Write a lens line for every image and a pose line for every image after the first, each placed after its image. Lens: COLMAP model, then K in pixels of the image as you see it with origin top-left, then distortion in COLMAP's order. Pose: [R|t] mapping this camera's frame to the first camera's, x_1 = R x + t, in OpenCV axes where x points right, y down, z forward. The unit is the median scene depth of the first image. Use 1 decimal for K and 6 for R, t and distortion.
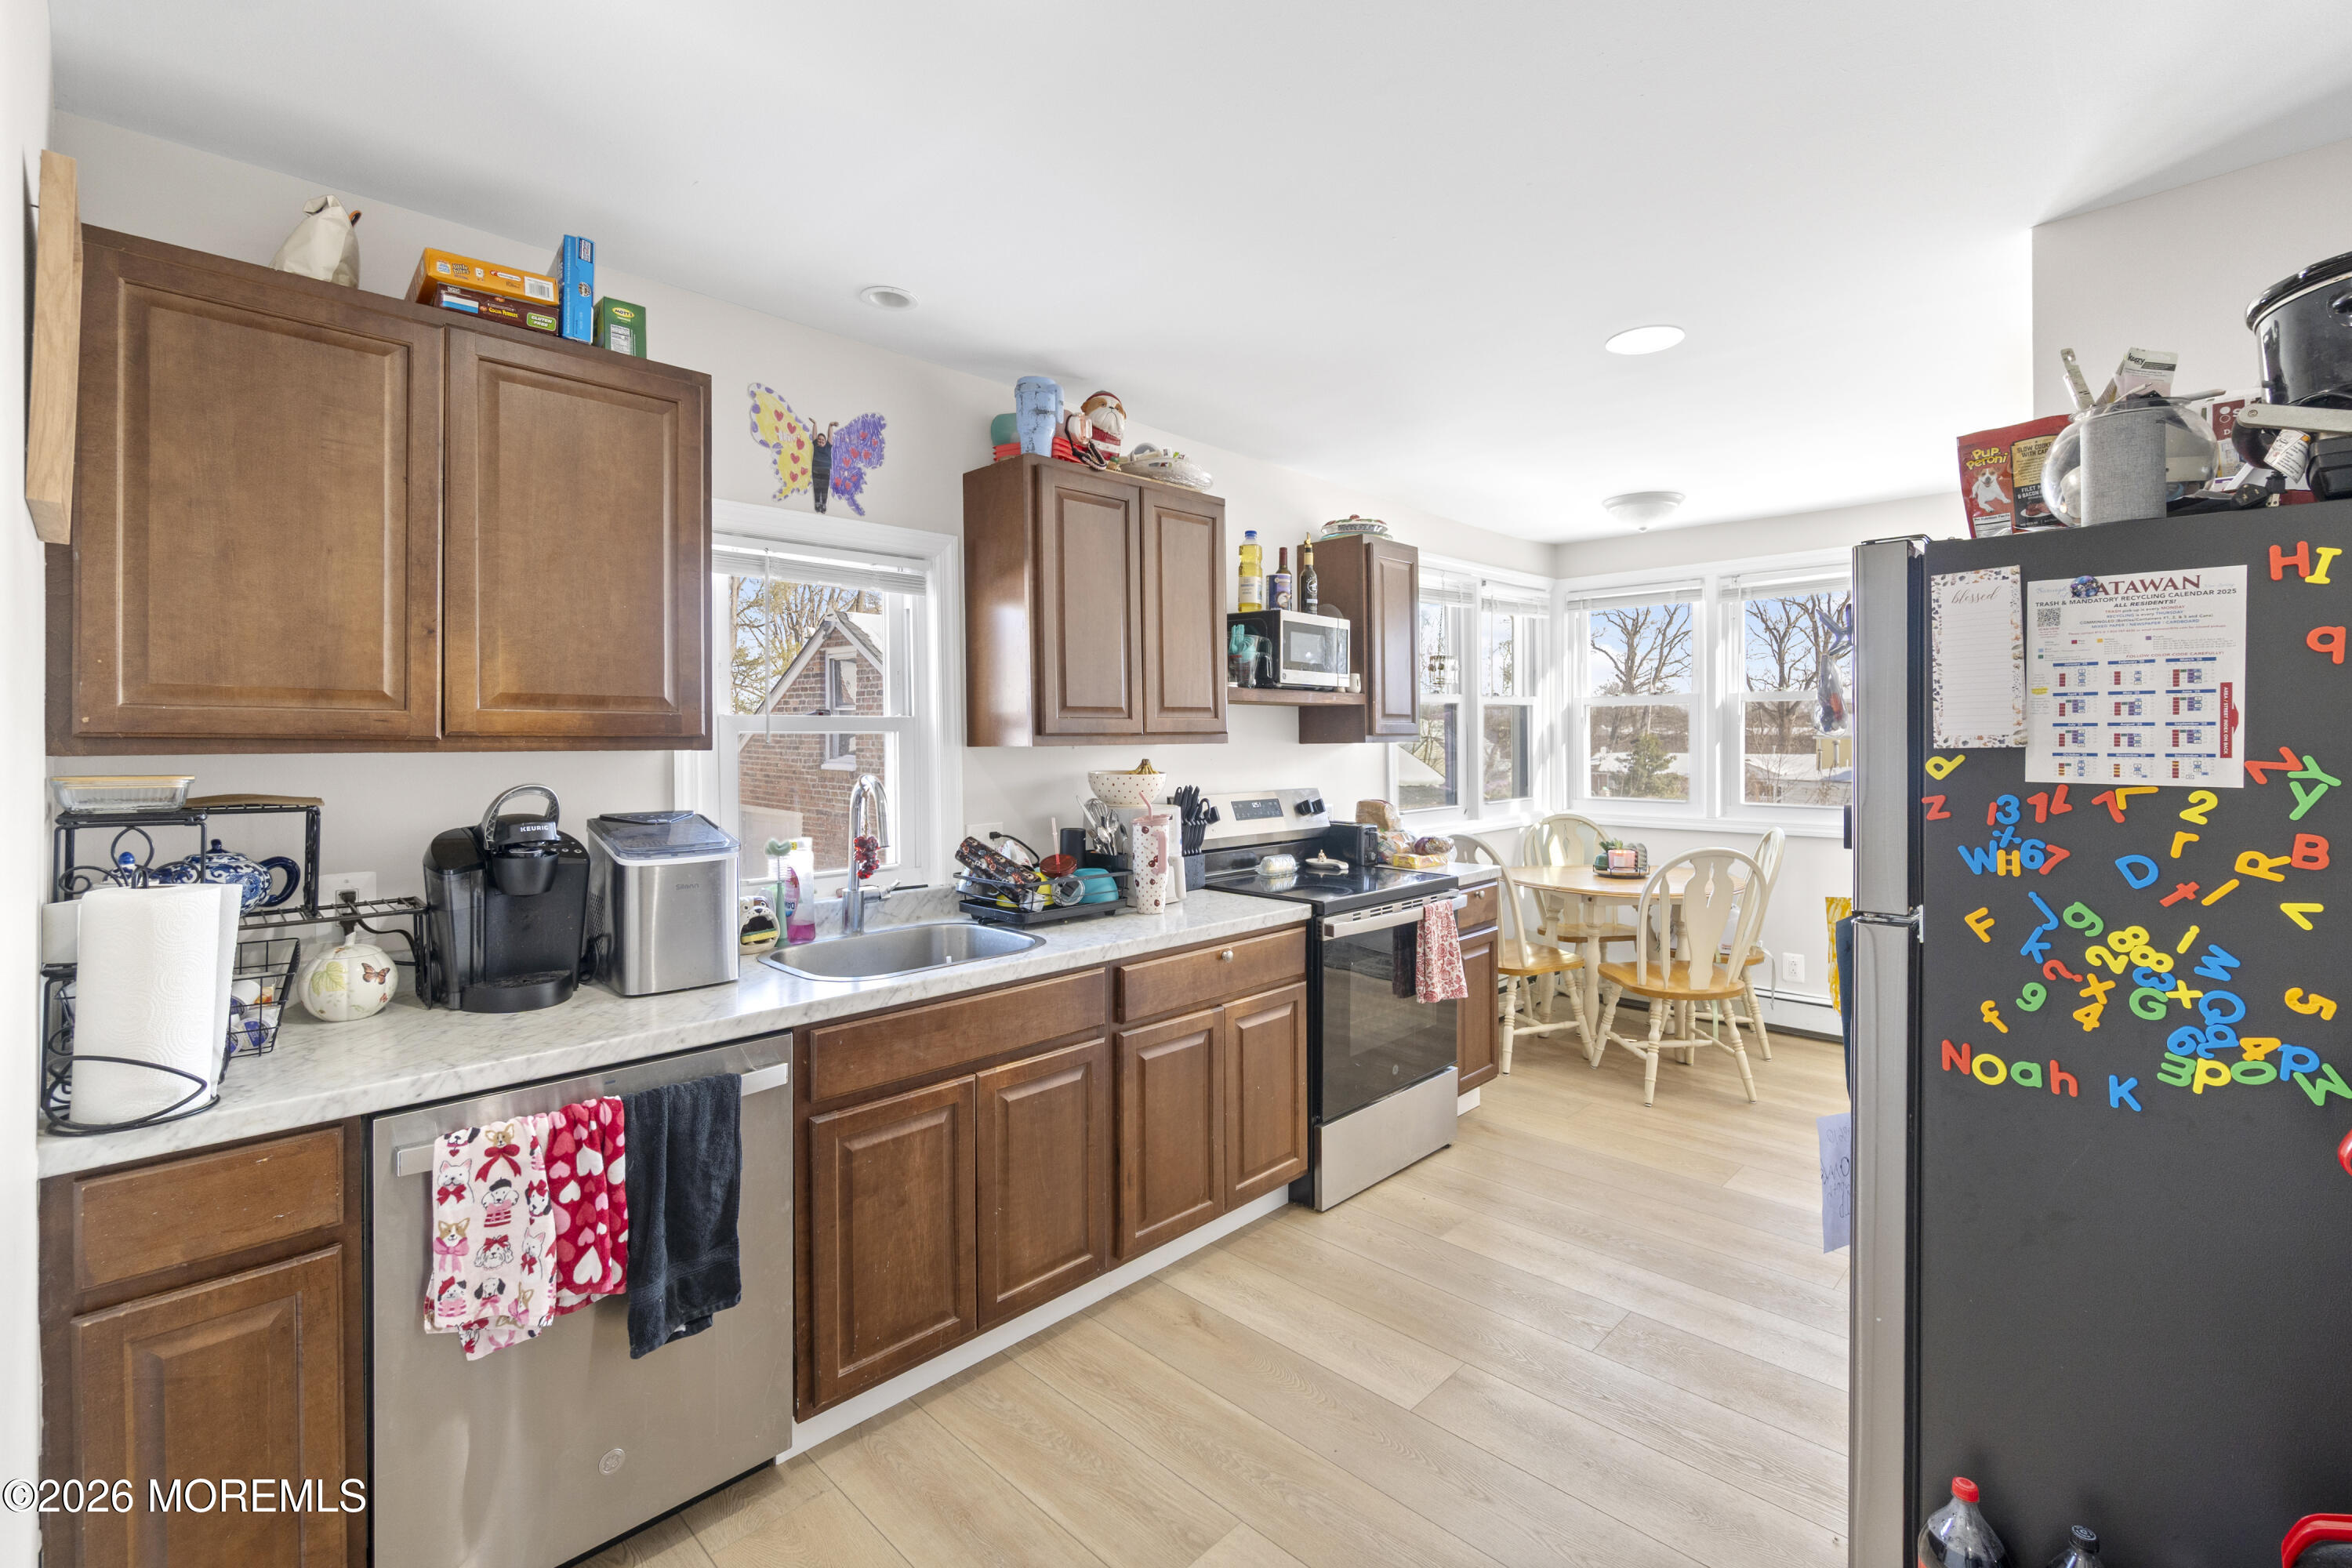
lens RADIAL K [[1025.1, 0, 1198.5], [0, 1025.1, 741.1], [0, 0, 1]] dist [-0.001930, -0.000867]
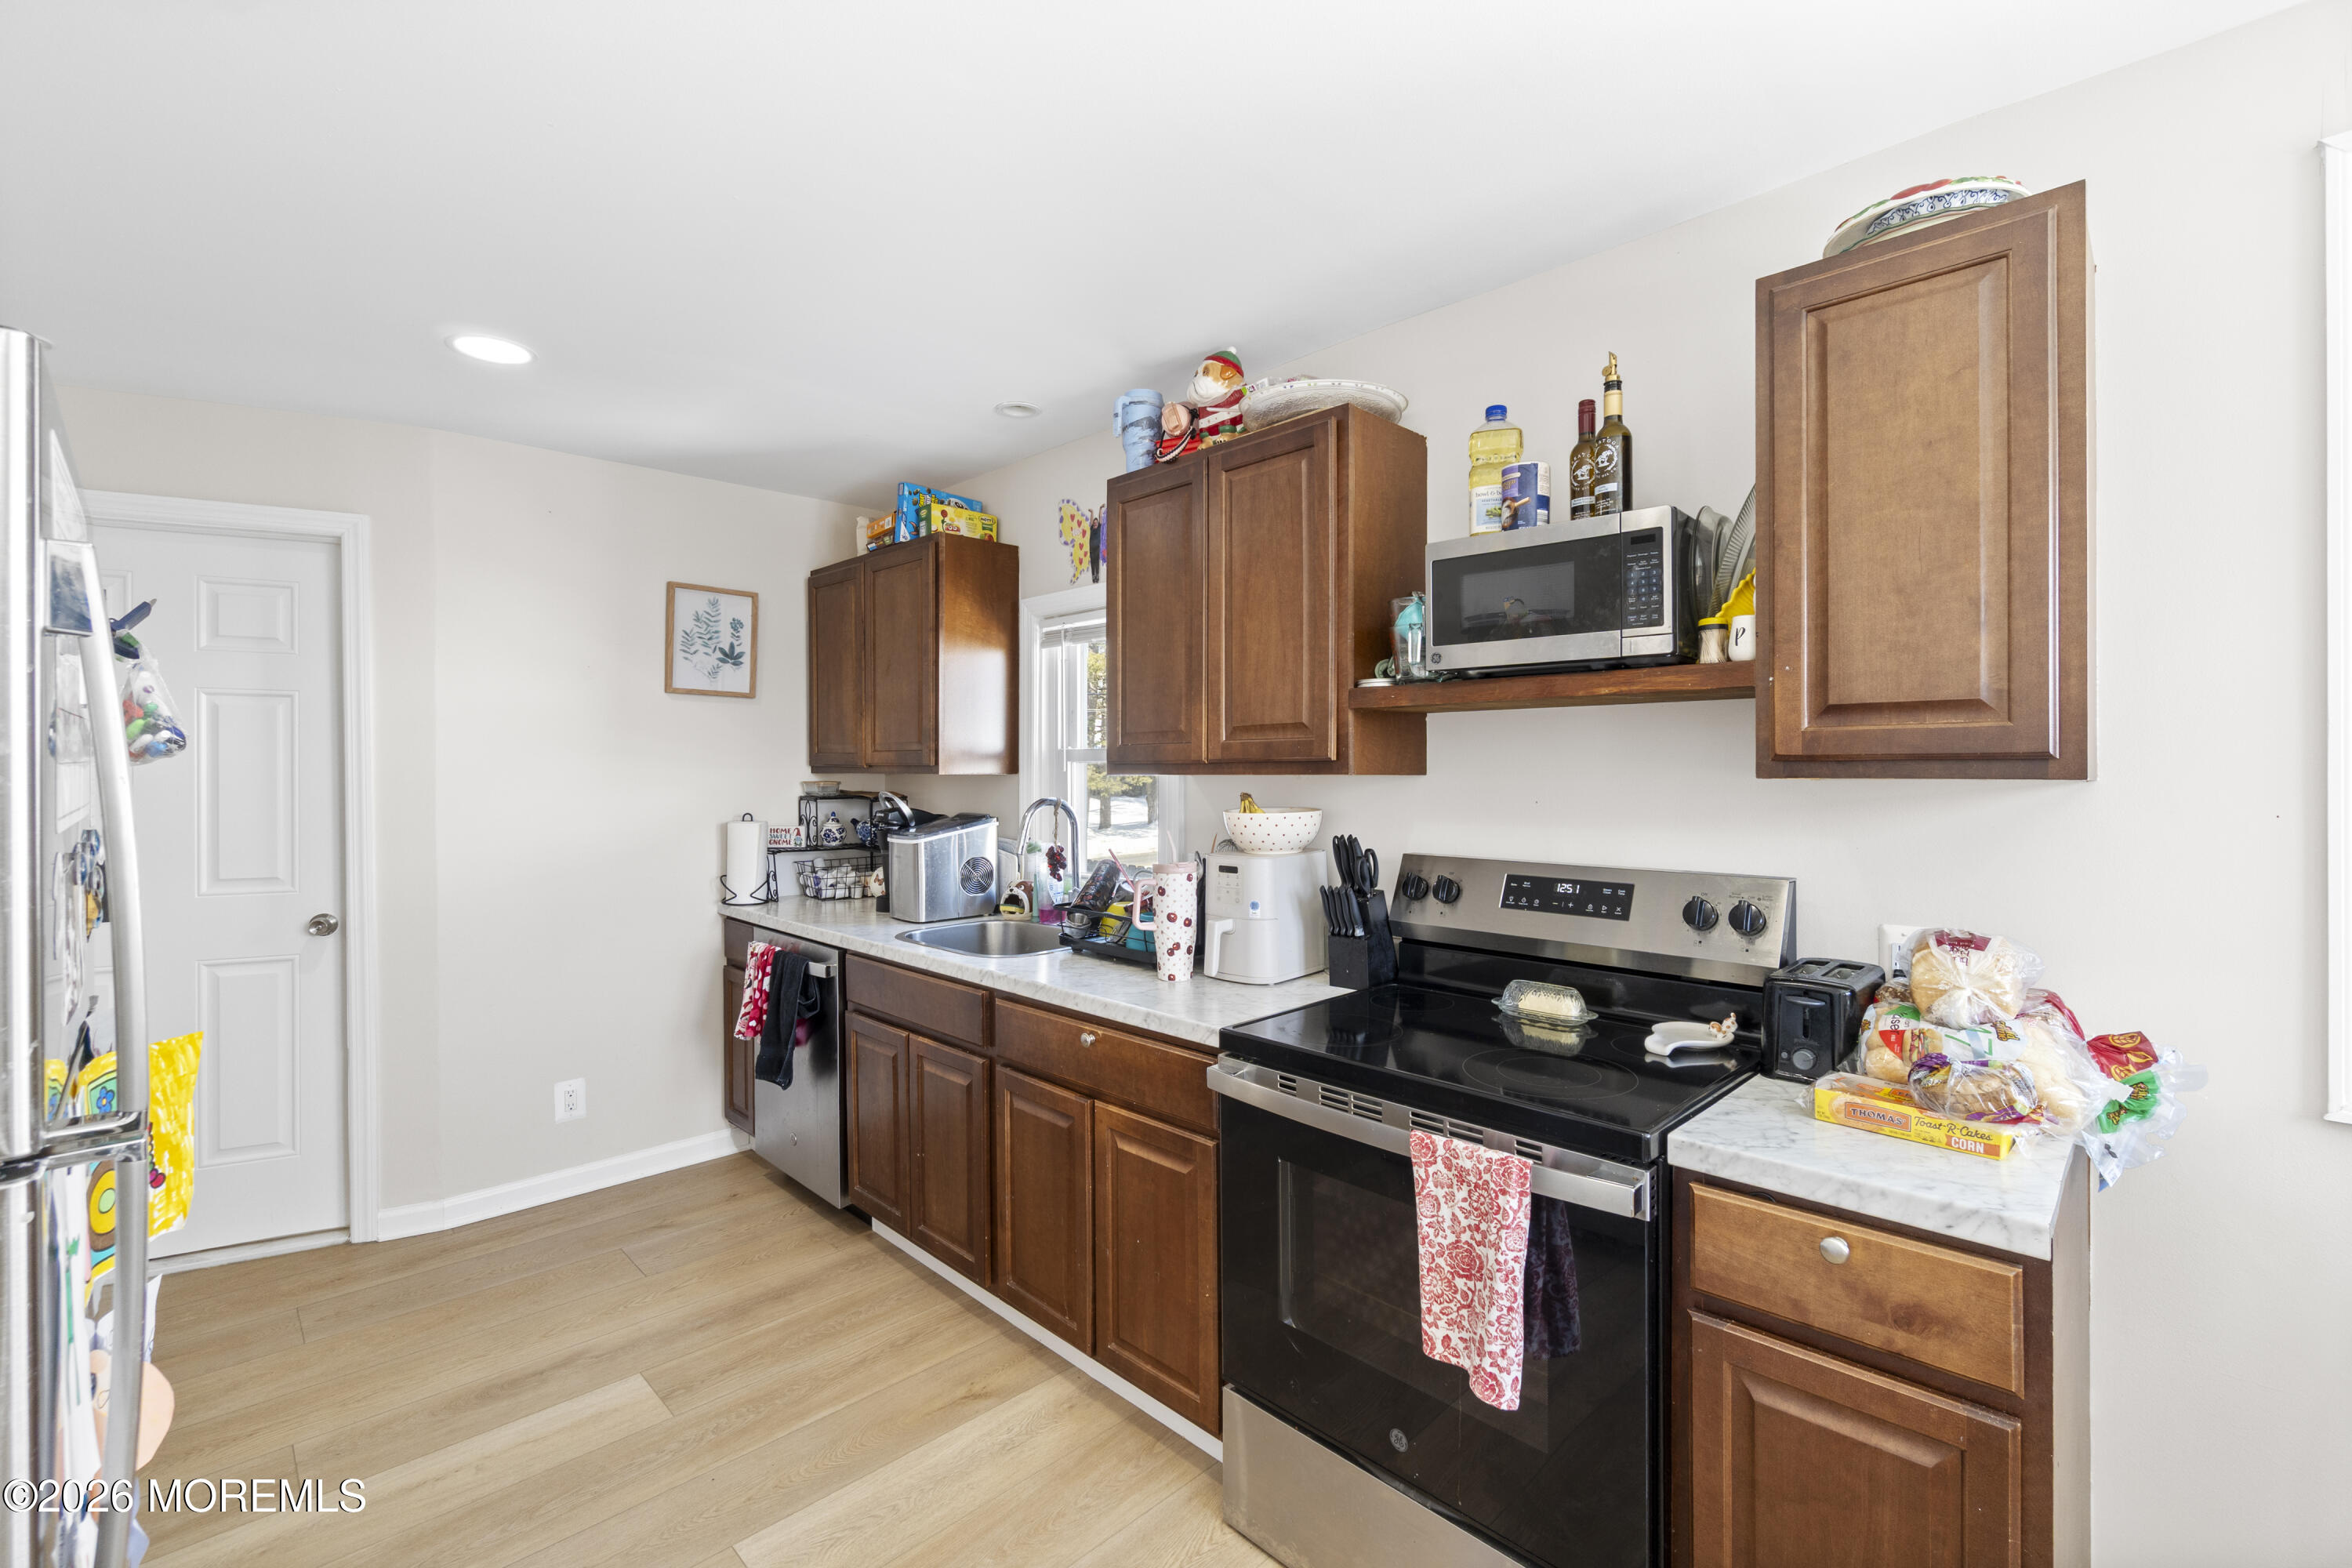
lens RADIAL K [[1025.1, 0, 1177.5], [0, 1025.1, 766.1], [0, 0, 1]] dist [-0.001930, -0.000867]
pose [[-0.029379, 0.004708, -0.999557, 0.884017], [-0.000376, 0.999989, 0.004722, -0.009172], [0.999568, 0.000514, -0.029377, 1.169423]]
